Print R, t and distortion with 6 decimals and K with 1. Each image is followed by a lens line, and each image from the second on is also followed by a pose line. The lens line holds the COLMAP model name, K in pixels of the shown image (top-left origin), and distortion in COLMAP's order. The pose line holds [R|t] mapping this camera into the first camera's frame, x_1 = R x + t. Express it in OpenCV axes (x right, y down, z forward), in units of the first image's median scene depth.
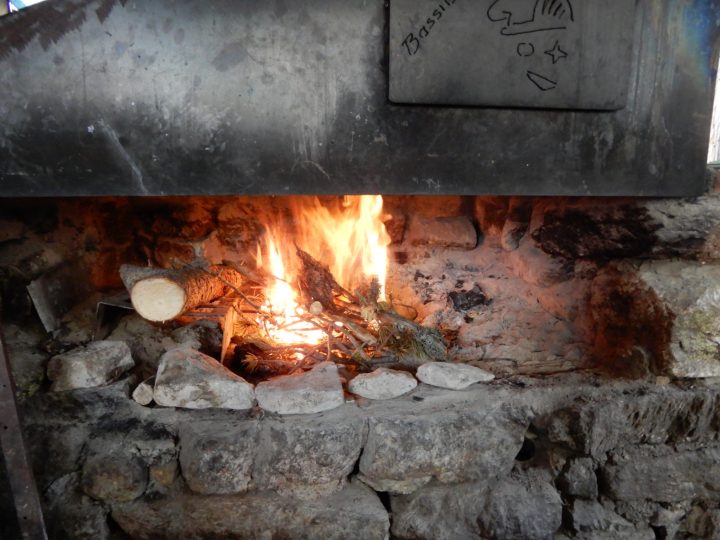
lens RADIAL K [[532.1, 0, 360.0], [0, 532.1, 270.0], [0, 0, 1]] dist [-0.009503, -0.000734]
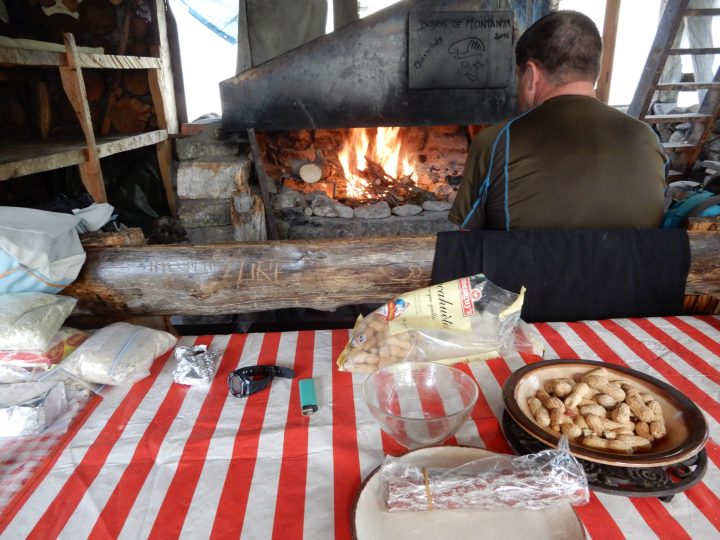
lens RADIAL K [[532.1, 0, 360.0], [0, 532.1, 270.0], [0, 0, 1]] dist [-0.009503, -0.000734]
pose [[0.997194, -0.001130, -0.074857, 0.011827], [0.012799, 0.987739, 0.155589, 0.126172], [0.073763, -0.156111, 0.984981, -1.500249]]
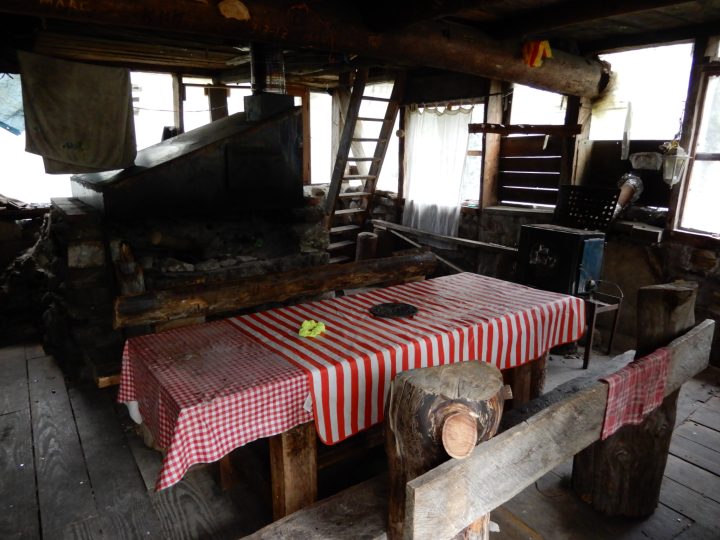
lens RADIAL K [[504.5, 0, 360.0], [0, 504.5, 270.0], [0, 0, 1]] dist [0.044783, 0.000234]
pose [[0.866861, -0.107383, 0.486848, -0.966271], [0.071350, 0.993197, 0.092026, 0.015901], [-0.493418, -0.045037, 0.868625, -2.741221]]
